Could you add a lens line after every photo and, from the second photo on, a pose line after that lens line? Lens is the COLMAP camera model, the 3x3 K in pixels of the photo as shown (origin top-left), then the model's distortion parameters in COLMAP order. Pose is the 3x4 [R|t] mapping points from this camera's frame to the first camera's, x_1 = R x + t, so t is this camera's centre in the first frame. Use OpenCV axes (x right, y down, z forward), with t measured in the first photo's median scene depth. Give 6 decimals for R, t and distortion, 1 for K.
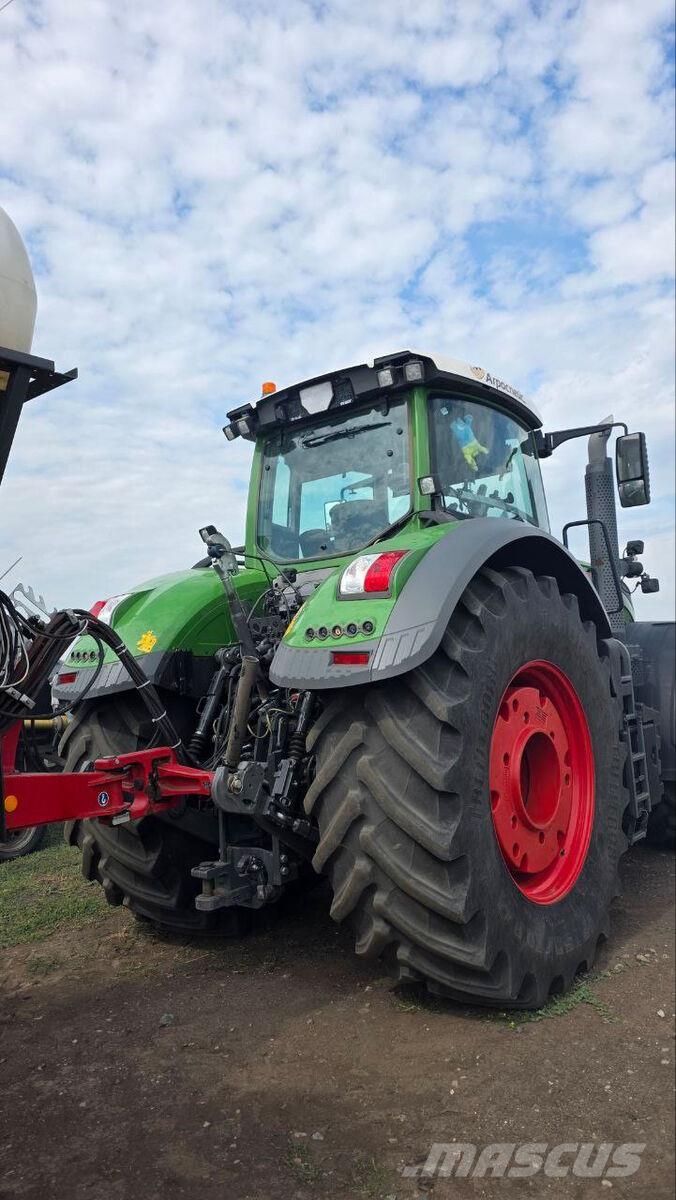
lens RADIAL K [[840.1, 0, 335.3], [0, 840.1, 588.3], [0, 0, 1]] dist [0.049337, -0.054108]
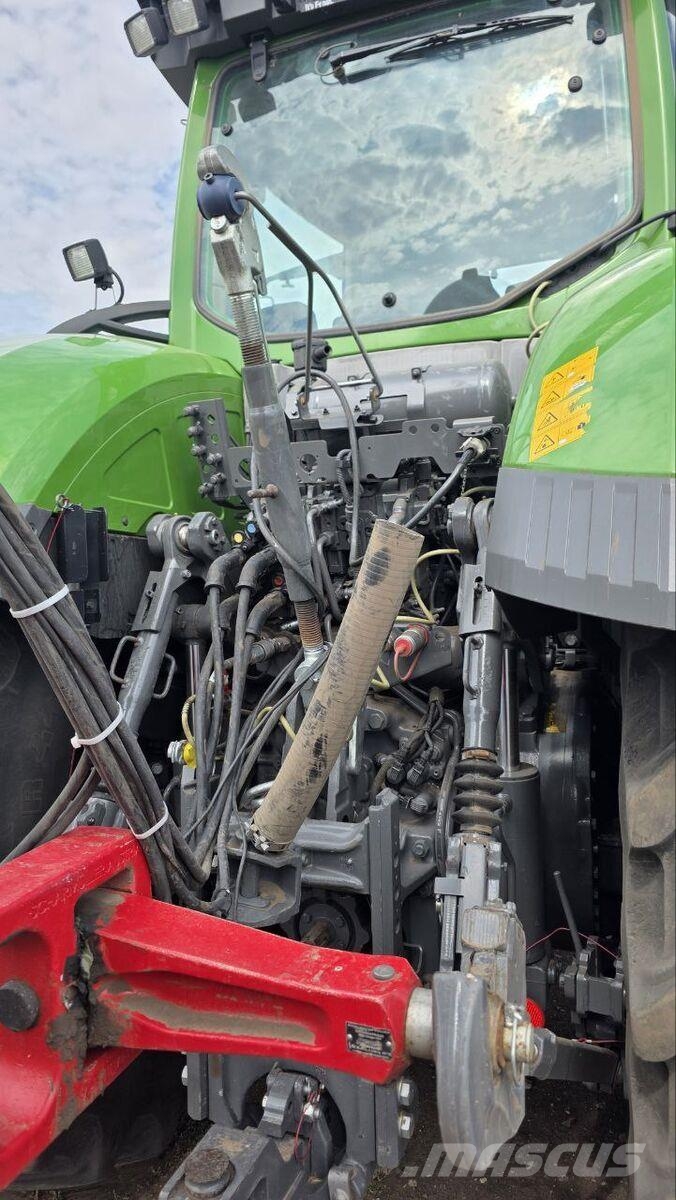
lens RADIAL K [[830.2, 0, 332.0], [0, 830.2, 597.0], [0, 0, 1]] dist [0.057274, -0.059157]
pose [[0.952589, 0.030045, 0.302772, -0.157398], [-0.061680, 0.993520, 0.095469, 0.059696], [-0.297942, -0.109618, 0.948269, 0.529808]]
